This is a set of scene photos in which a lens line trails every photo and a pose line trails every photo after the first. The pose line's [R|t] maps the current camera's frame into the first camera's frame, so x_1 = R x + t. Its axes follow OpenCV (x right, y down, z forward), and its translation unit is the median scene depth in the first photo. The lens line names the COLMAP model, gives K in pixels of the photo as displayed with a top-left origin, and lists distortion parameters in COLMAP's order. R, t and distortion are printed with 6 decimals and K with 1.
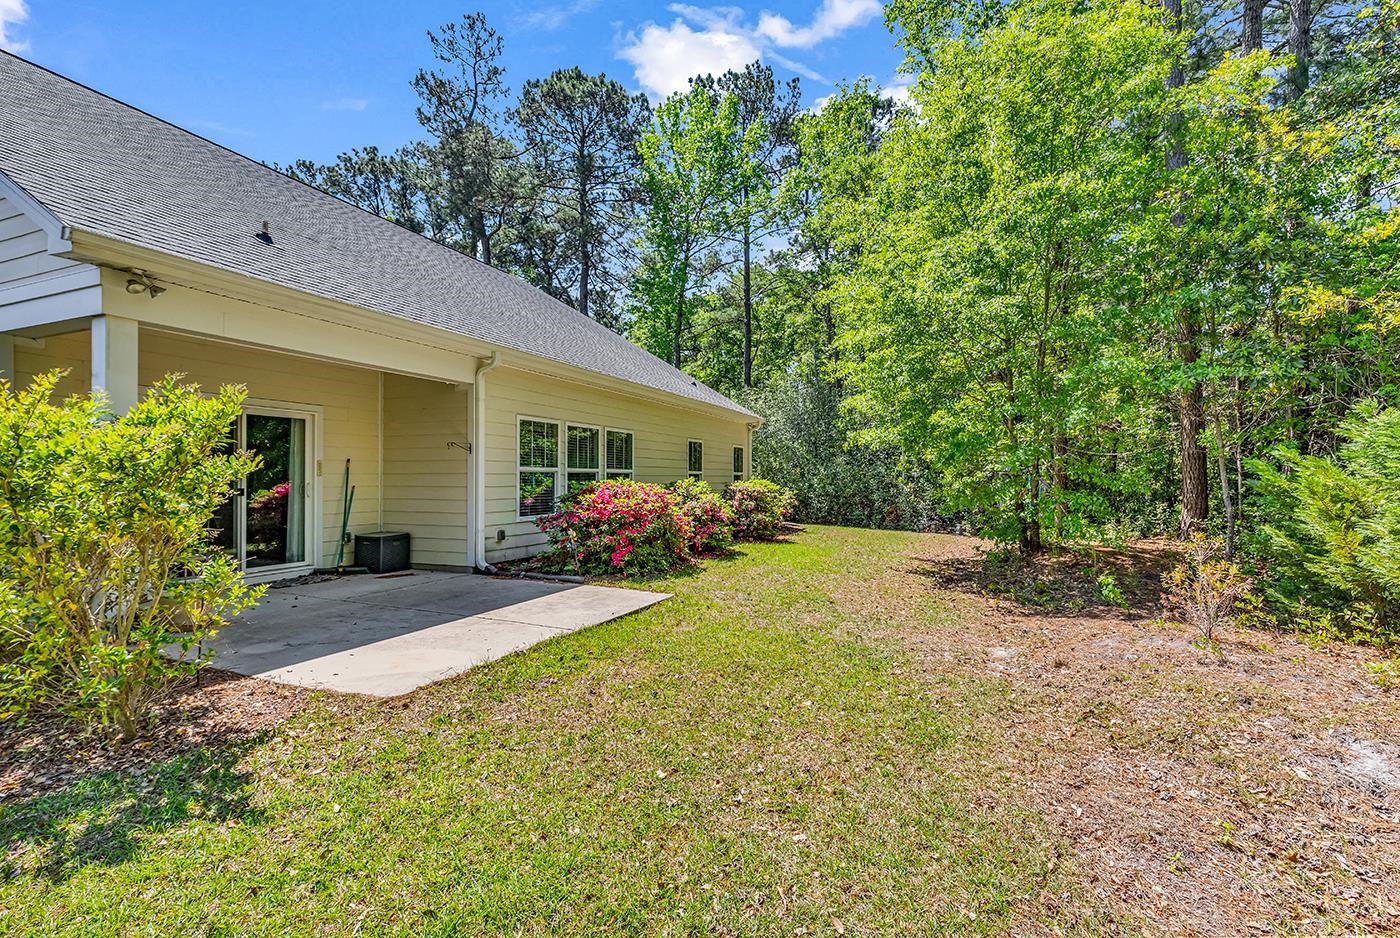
lens RADIAL K [[642.7, 0, 715.8], [0, 642.7, 435.9], [0, 0, 1]] dist [0.006390, 0.000221]
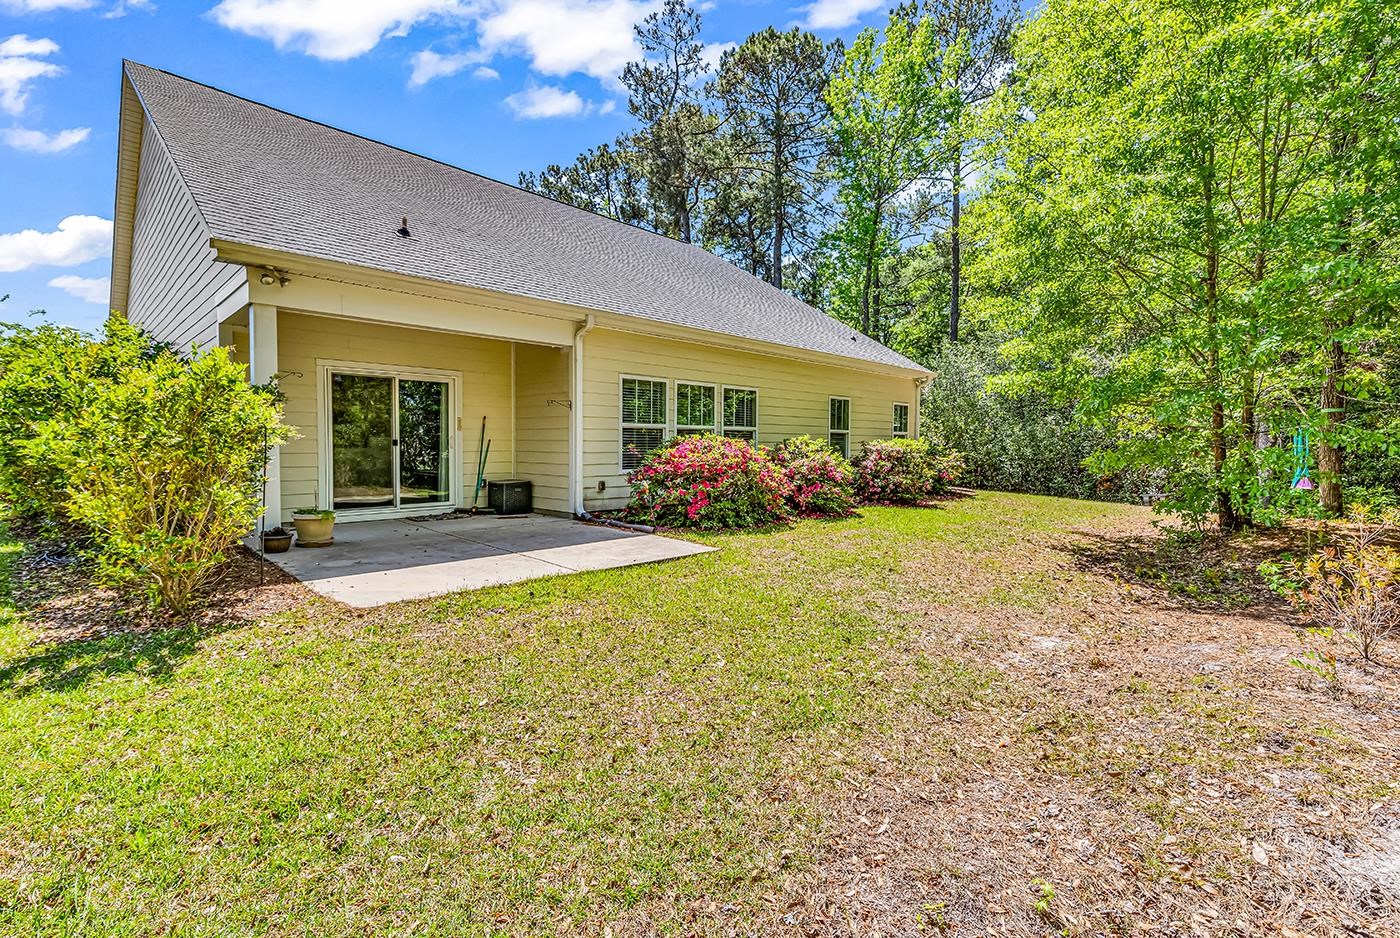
lens RADIAL K [[641.4, 0, 696.5], [0, 641.4, 427.2], [0, 0, 1]] dist [0.004262, 0.000349]
pose [[0.926989, -0.002624, -0.375080, 0.199383], [0.018270, 0.999105, 0.038162, 0.016517], [0.374644, -0.042229, 0.926206, 0.061608]]
